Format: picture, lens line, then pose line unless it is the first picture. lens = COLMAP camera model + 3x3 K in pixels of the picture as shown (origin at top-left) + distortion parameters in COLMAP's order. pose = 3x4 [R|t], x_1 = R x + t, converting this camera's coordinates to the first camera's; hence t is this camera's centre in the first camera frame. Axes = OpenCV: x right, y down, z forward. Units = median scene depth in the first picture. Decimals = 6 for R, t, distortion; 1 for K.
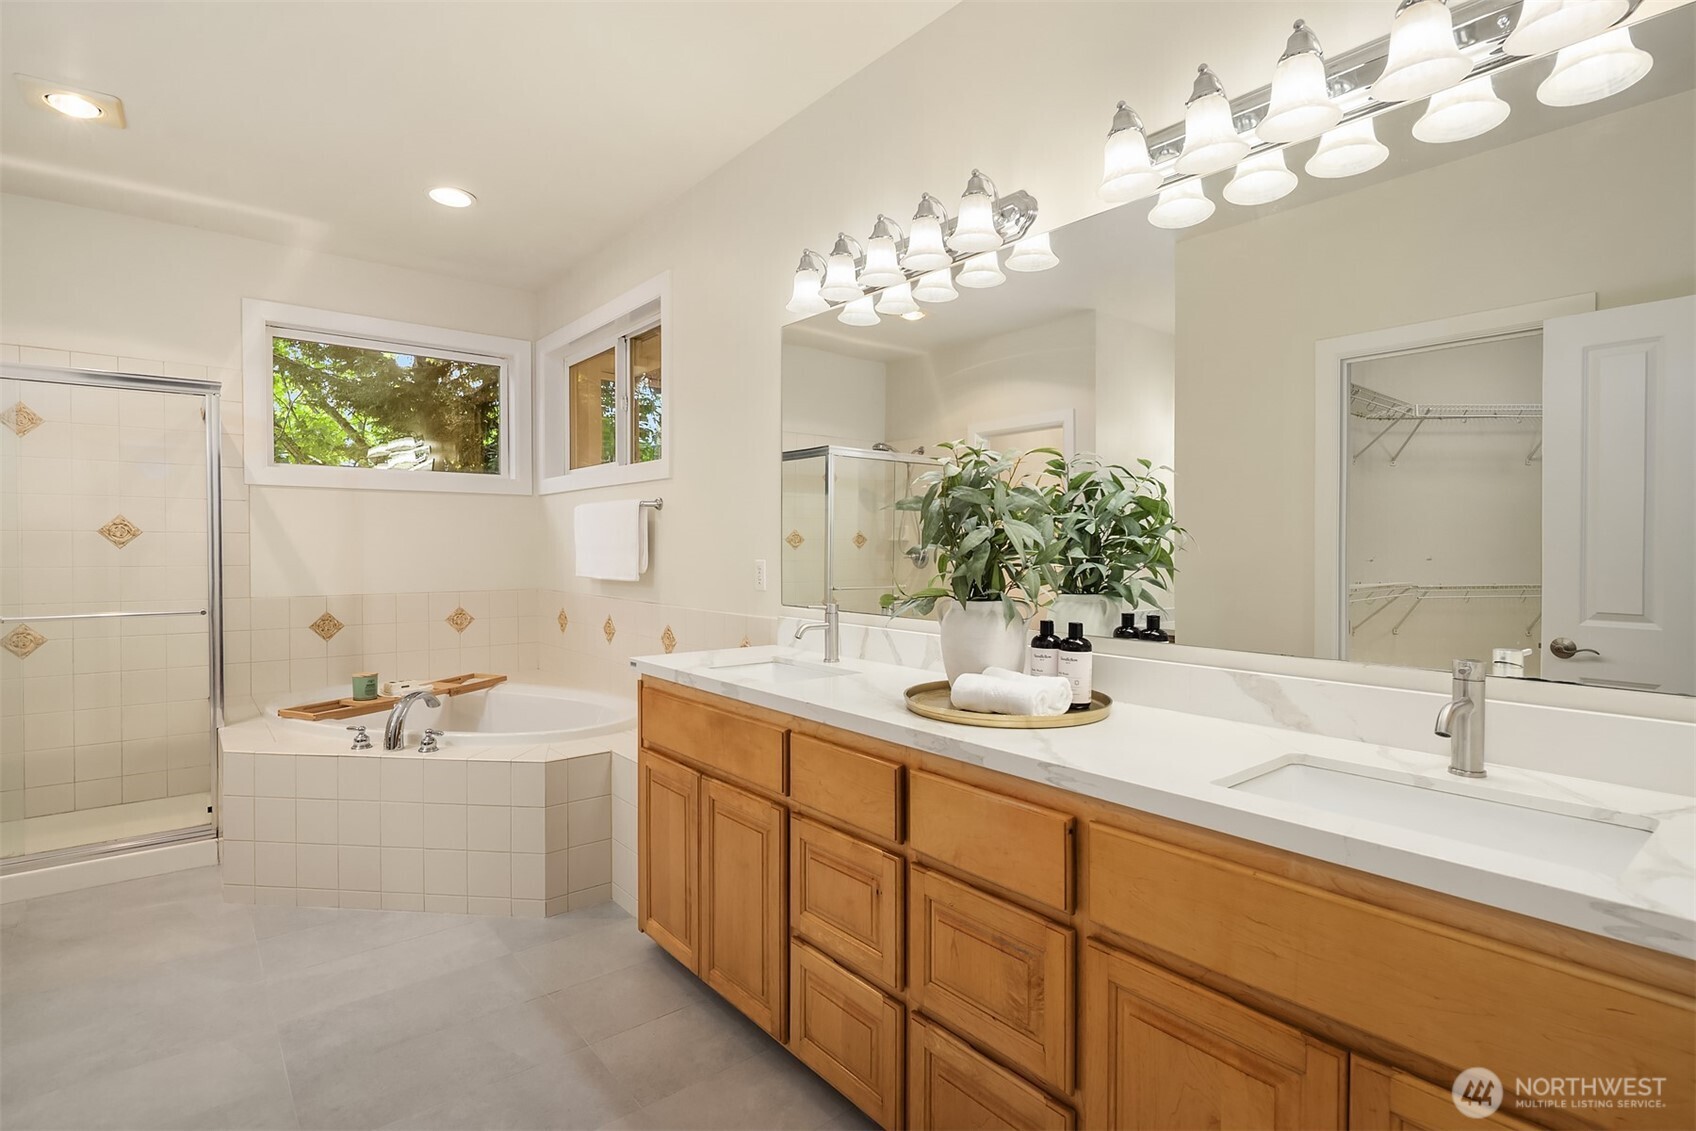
lens RADIAL K [[815.7, 0, 859.9], [0, 815.7, 557.3], [0, 0, 1]] dist [0.000563, -0.000339]
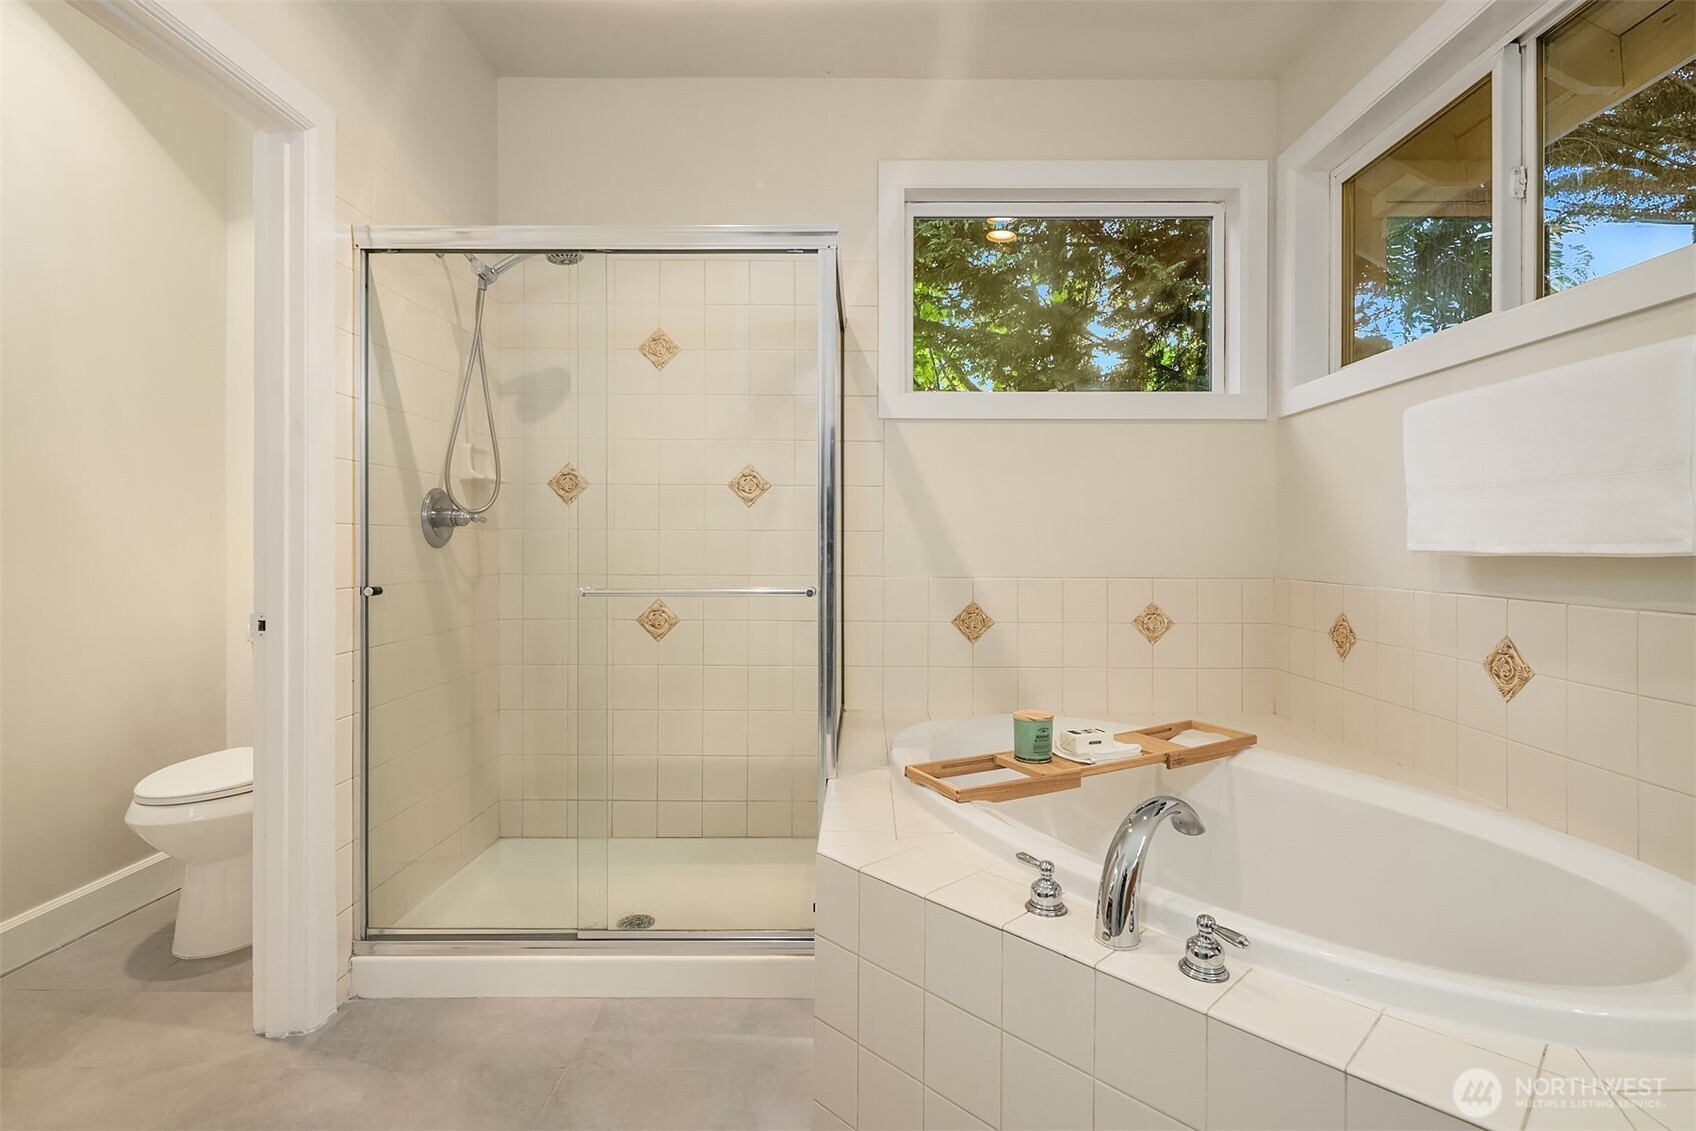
lens RADIAL K [[827.3, 0, 869.8], [0, 827.3, 545.6], [0, 0, 1]] dist [0.012914, -0.009850]
pose [[0.769348, 0.001936, -0.638827, -0.290635], [-0.010322, 0.999903, -0.009400, 0.029487], [0.638747, 0.013826, 0.769293, 0.431068]]
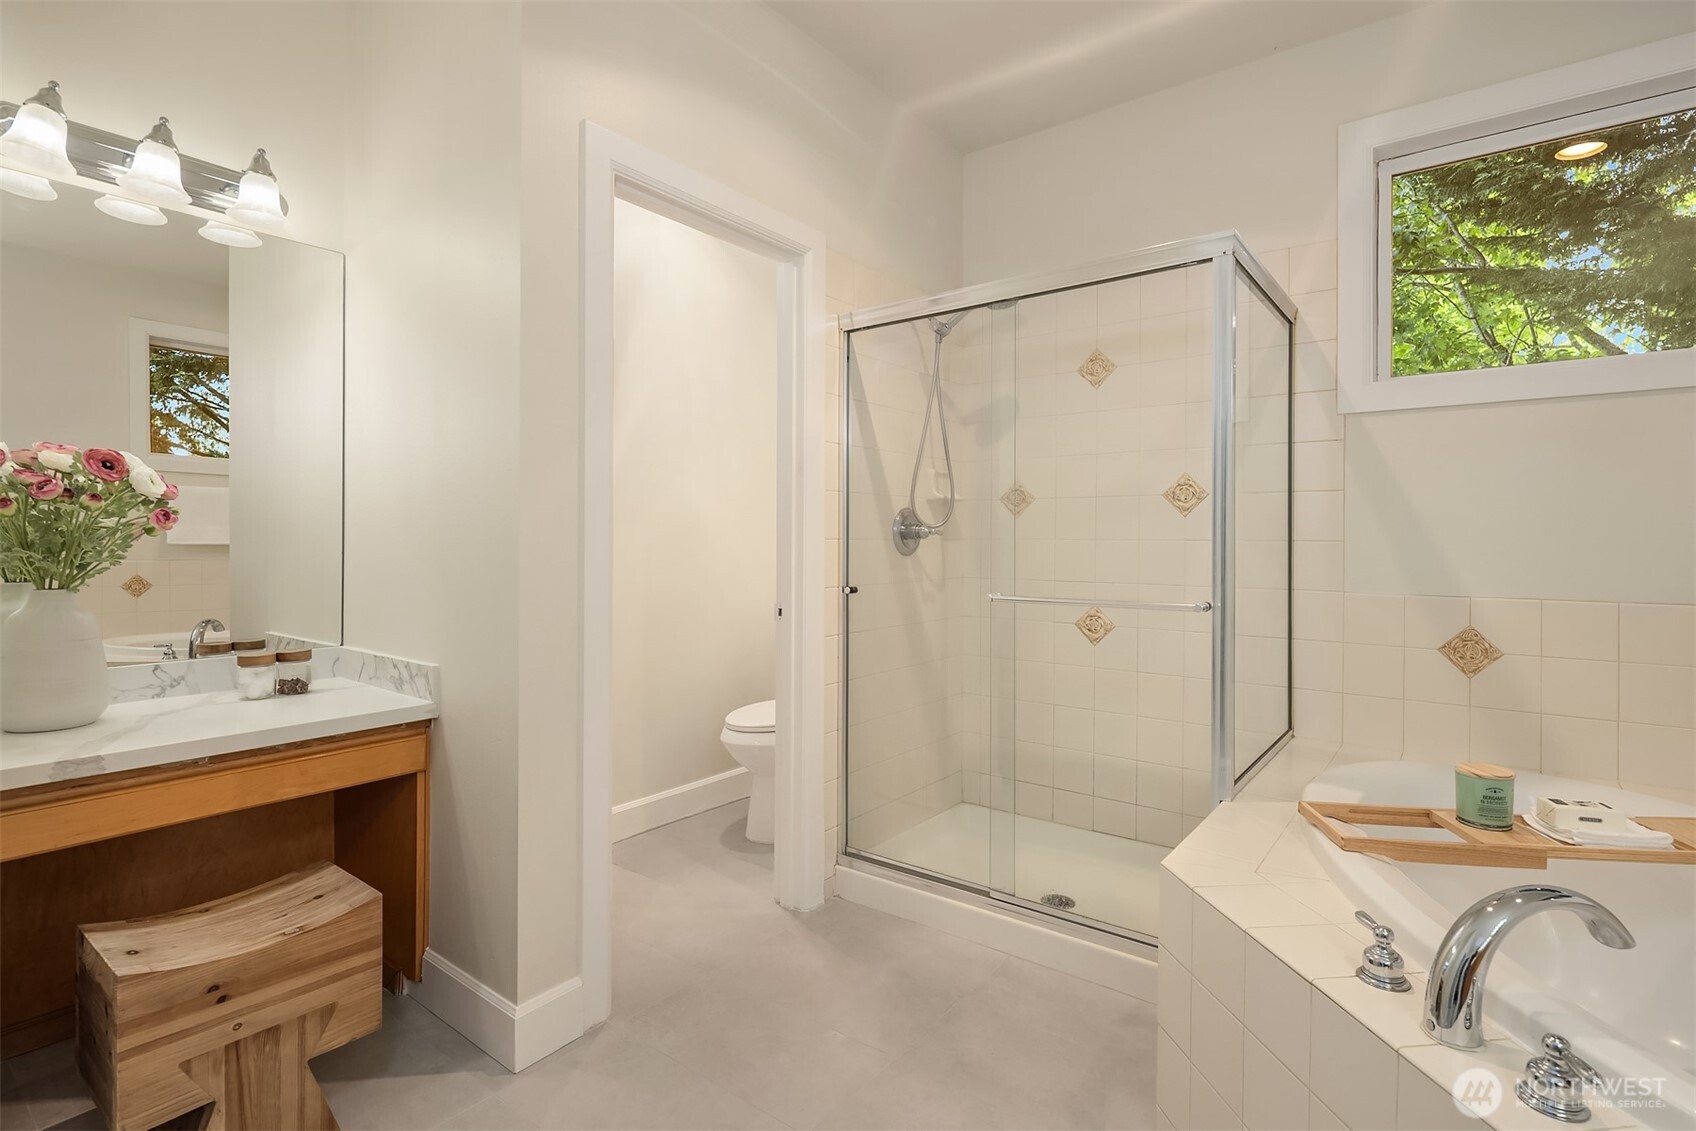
lens RADIAL K [[826.5, 0, 852.7], [0, 826.5, 541.1], [0, 0, 1]] dist [0.001189, -0.000097]
pose [[0.222106, -0.000240, -0.975023, -0.201984], [-0.016331, 0.999859, -0.003967, 0.018865], [0.974886, 0.016804, 0.222071, 0.481564]]
